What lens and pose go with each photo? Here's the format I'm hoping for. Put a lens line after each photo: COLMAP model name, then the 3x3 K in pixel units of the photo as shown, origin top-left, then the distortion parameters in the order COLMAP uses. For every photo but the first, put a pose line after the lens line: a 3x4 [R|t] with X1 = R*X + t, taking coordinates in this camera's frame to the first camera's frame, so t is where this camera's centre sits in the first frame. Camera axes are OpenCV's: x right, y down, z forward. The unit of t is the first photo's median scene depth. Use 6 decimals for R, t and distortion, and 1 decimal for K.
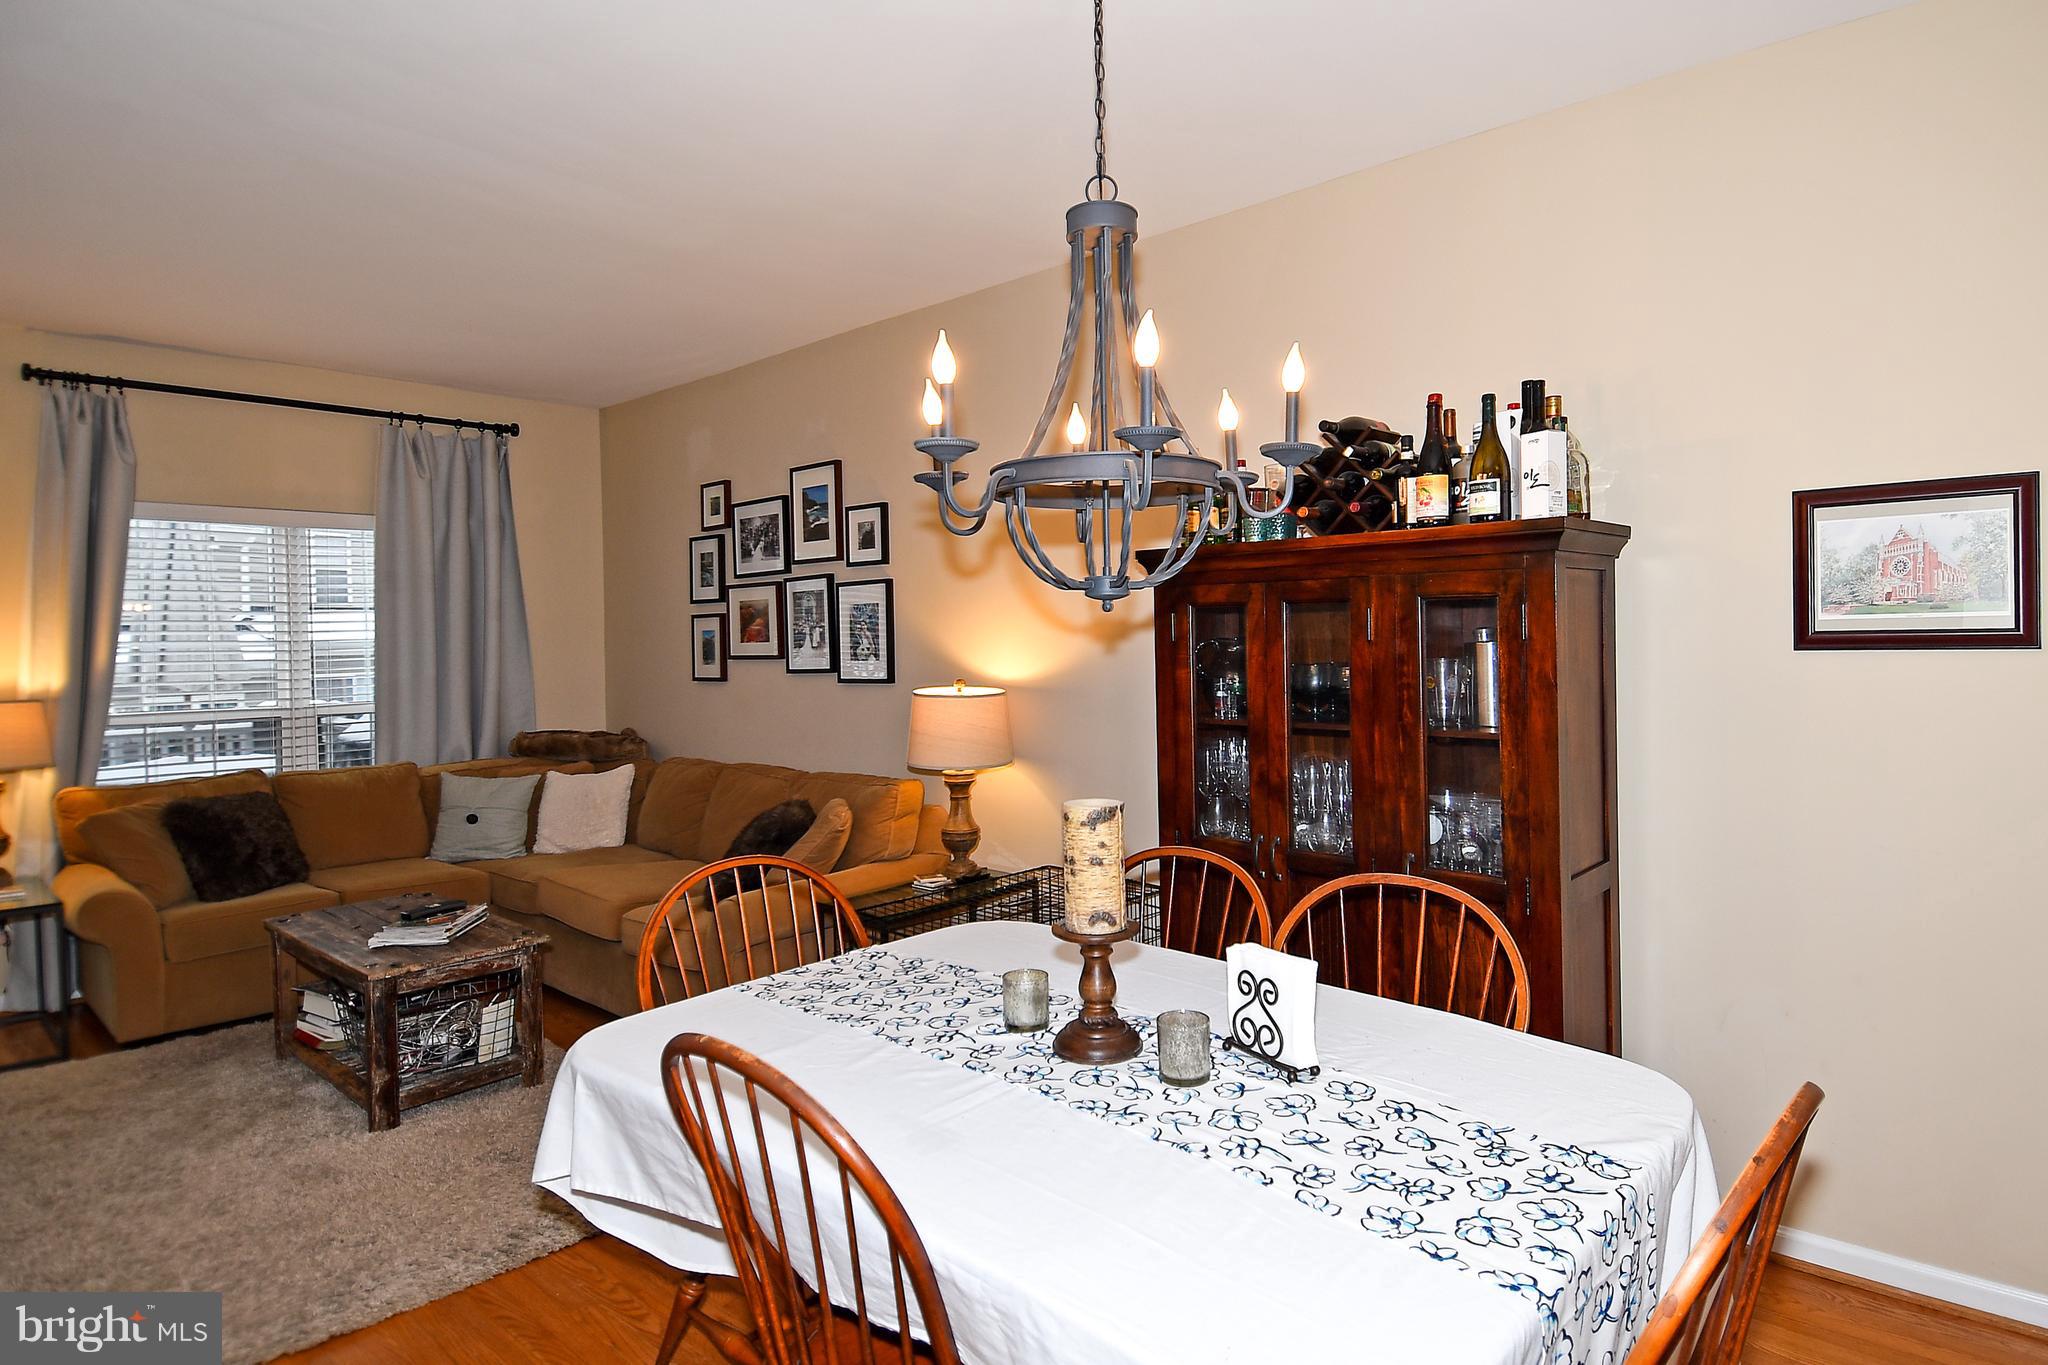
lens RADIAL K [[1143.8, 0, 1077.8], [0, 1143.8, 653.6], [0, 0, 1]] dist [0.049998, -0.055172]
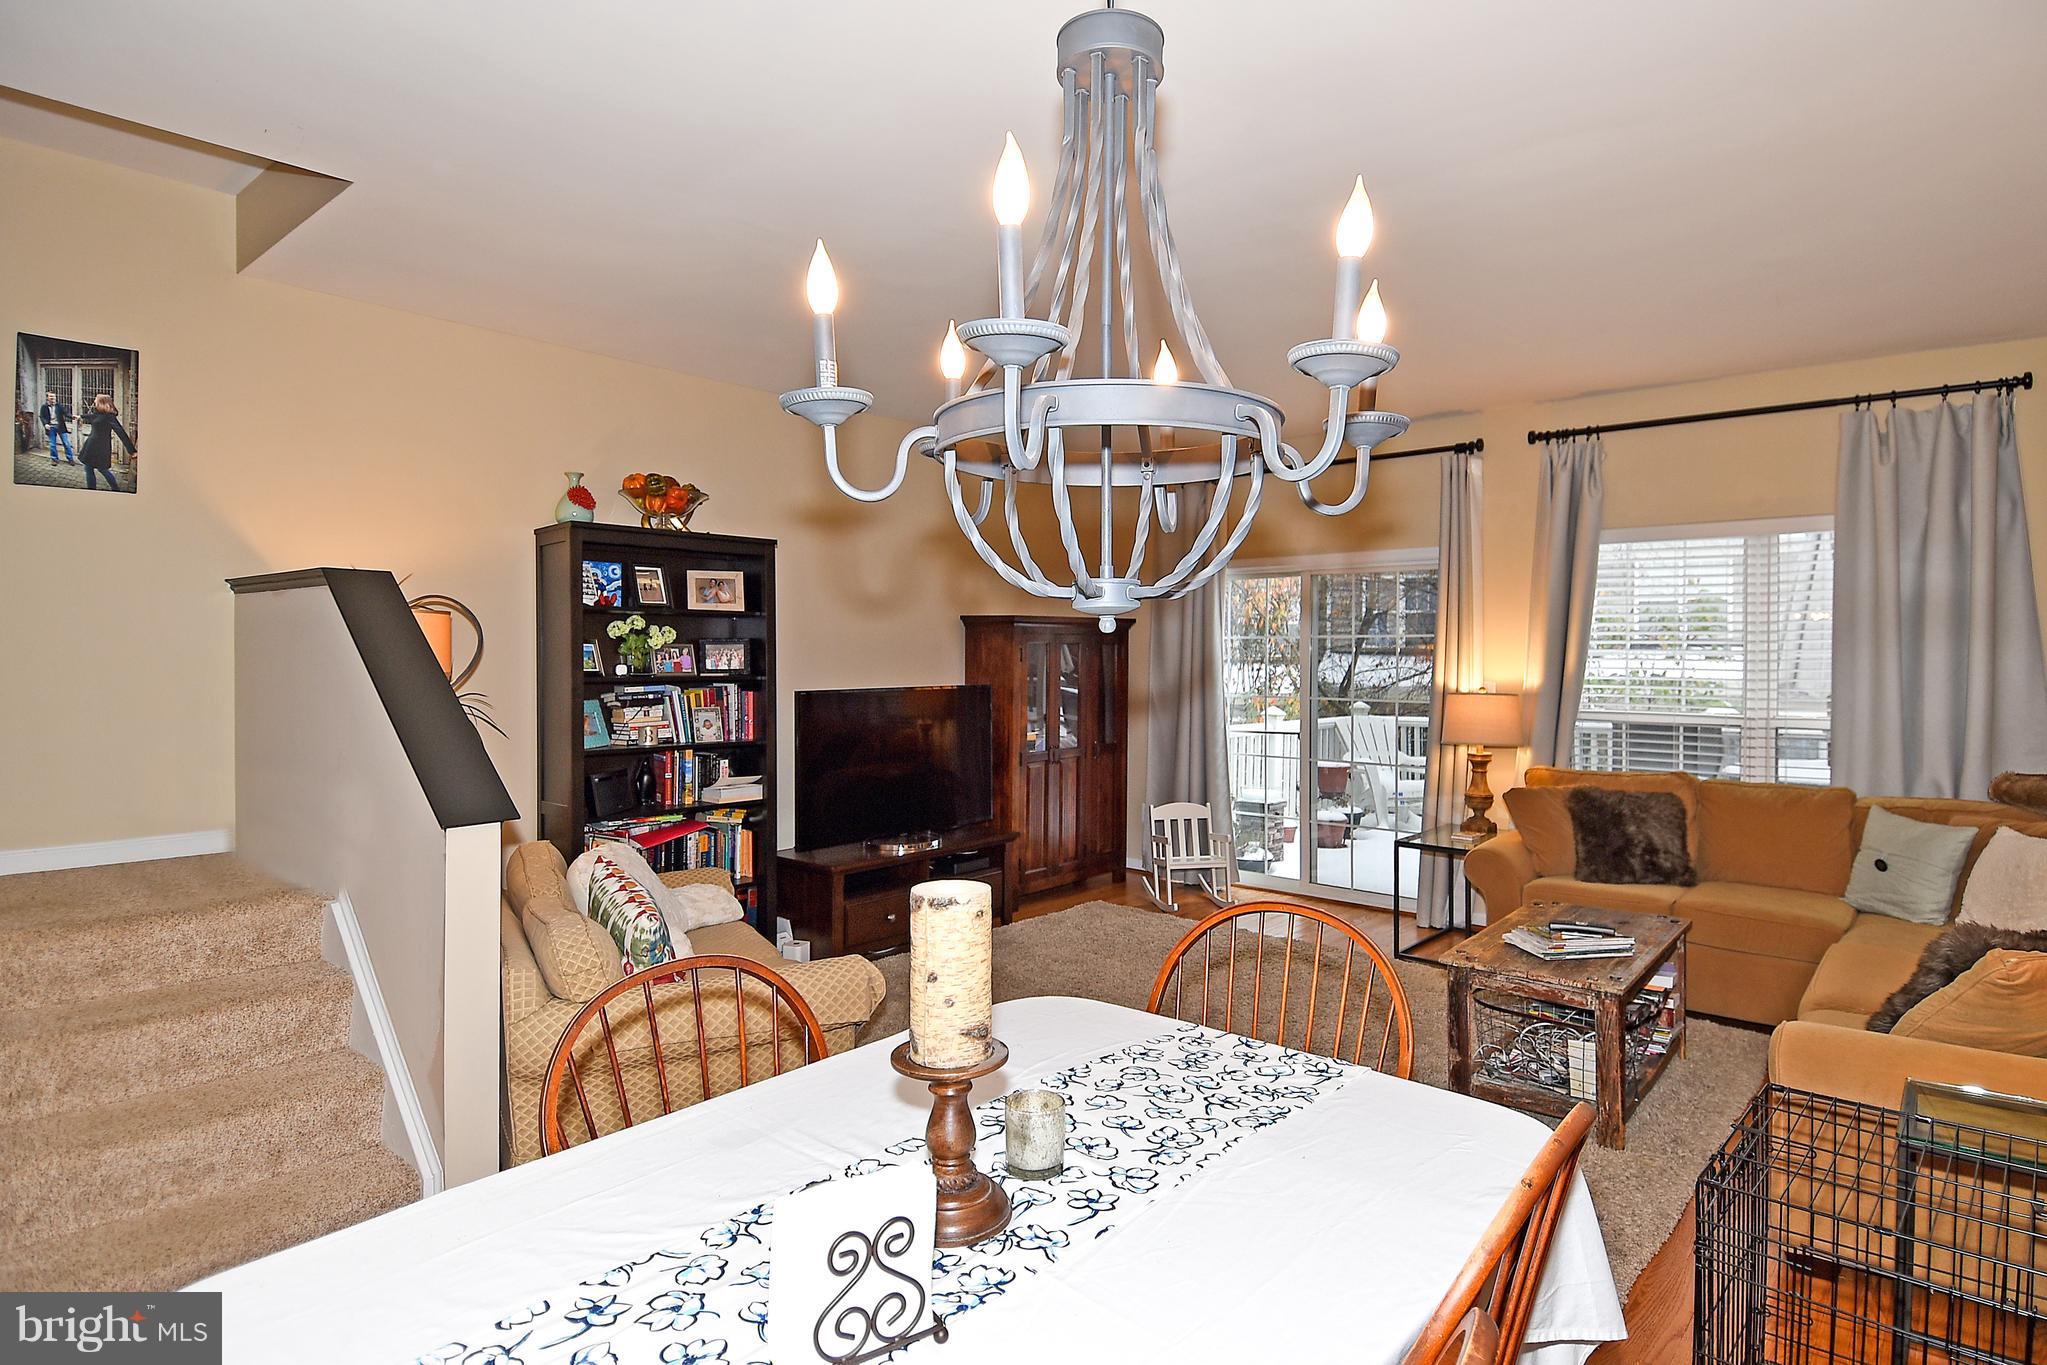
lens RADIAL K [[1087.0, 0, 1032.2], [0, 1087.0, 656.1], [0, 0, 1]] dist [0.040733, -0.045035]
pose [[0.024287, 0.018966, -0.999525, 0.273886], [-0.017803, 0.999670, 0.018536, -0.013705], [0.999546, 0.017345, 0.024617, 0.387624]]
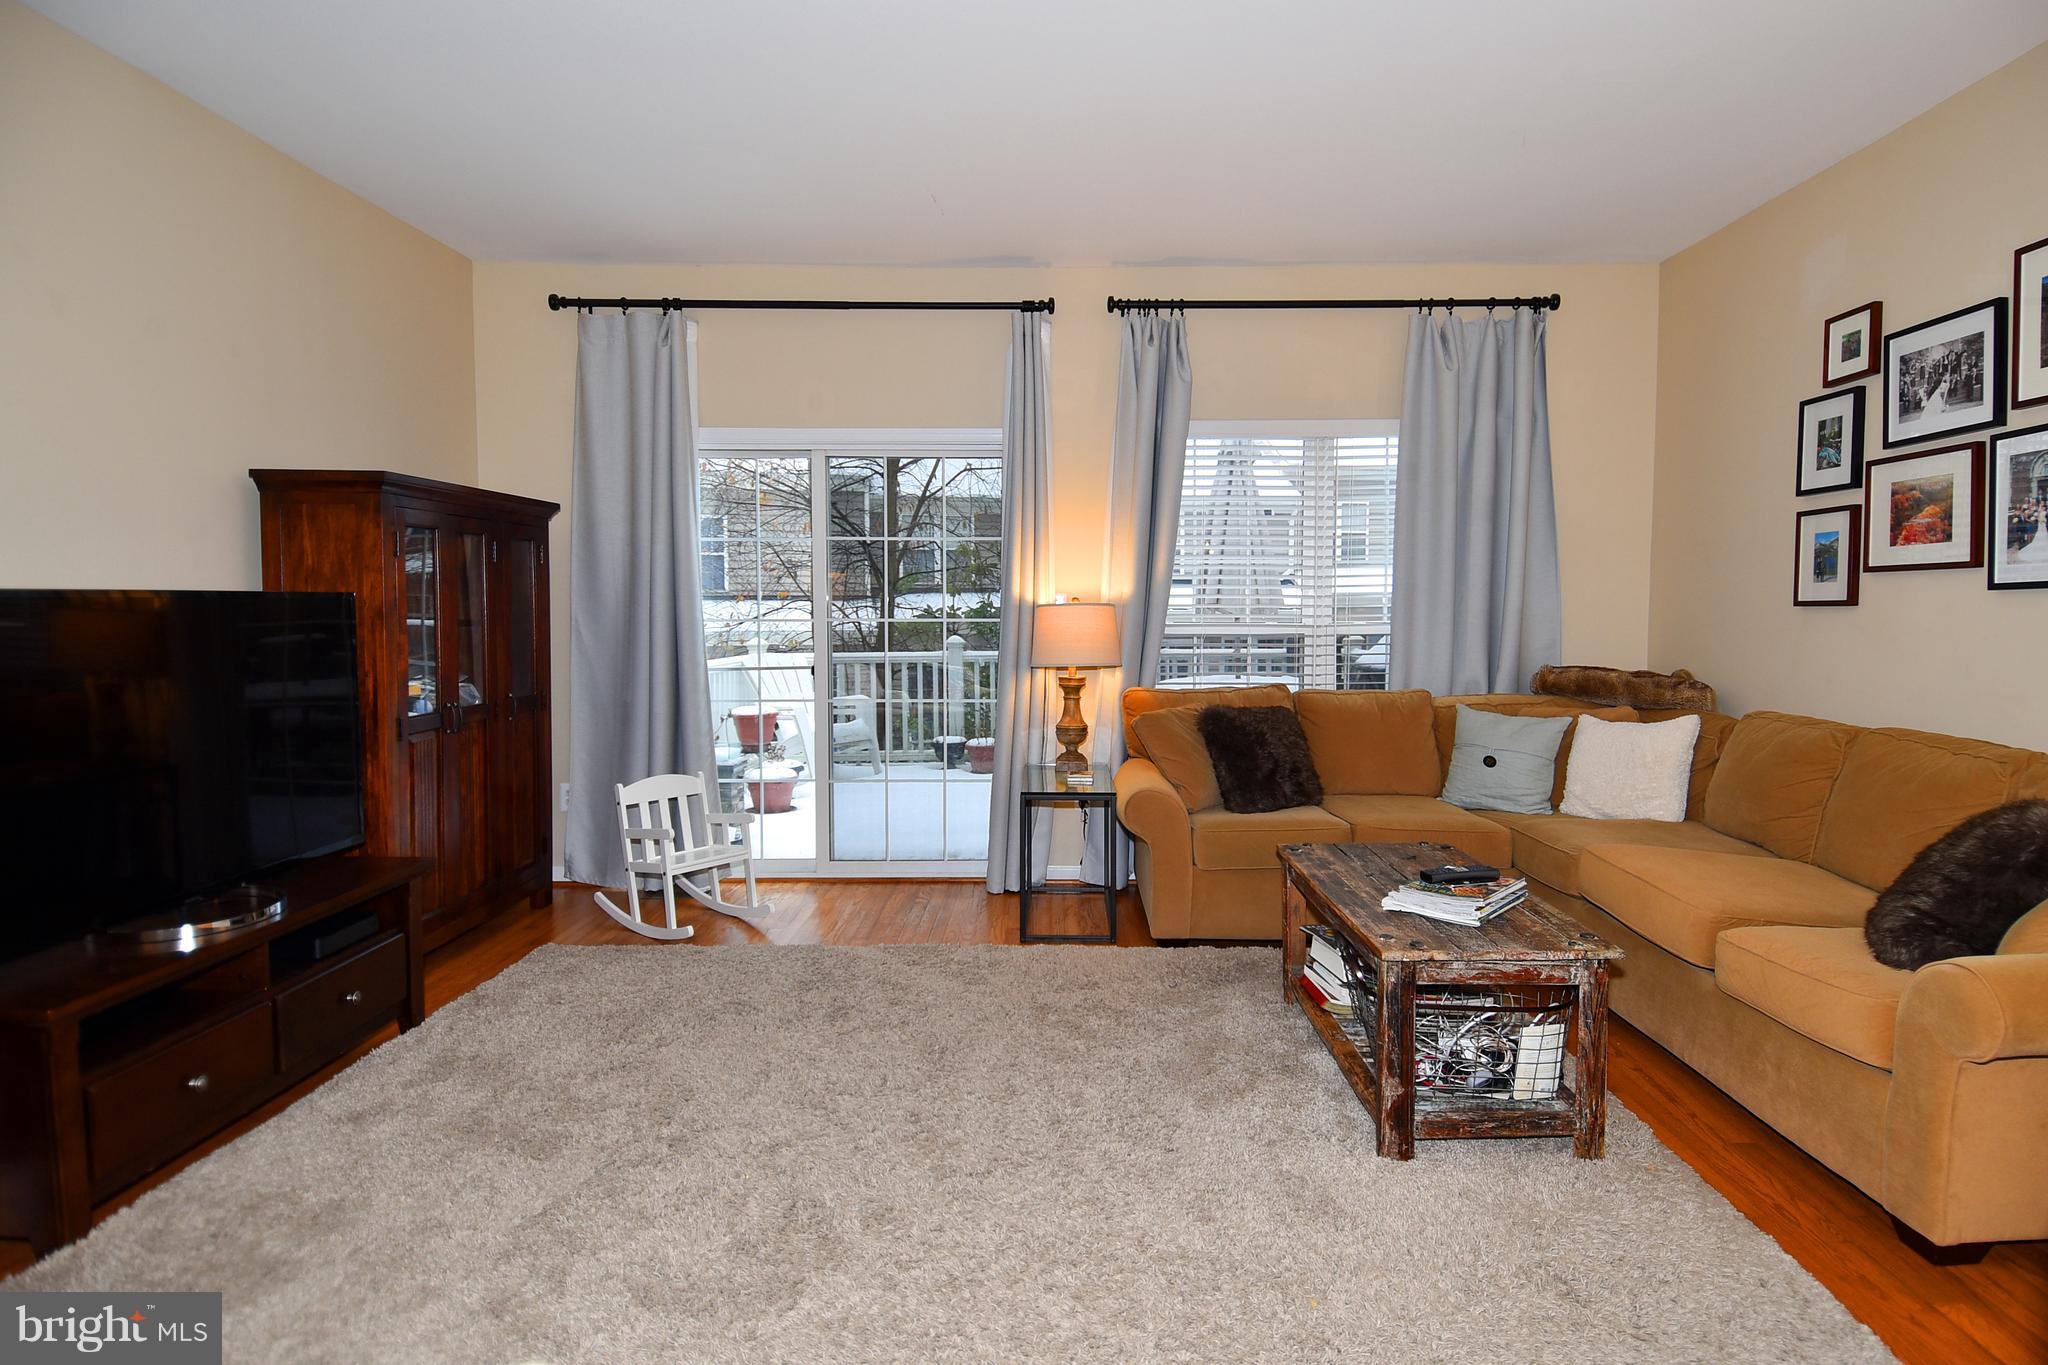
lens RADIAL K [[1079.4, 0, 1057.2], [0, 1079.4, 657.2], [0, 0, 1]] dist [0.064202, -0.060823]
pose [[0.669735, 0.049785, -0.740929, -0.159411], [-0.021616, 0.998634, 0.047562, 0.038228], [0.742285, -0.015838, 0.669897, 0.246904]]
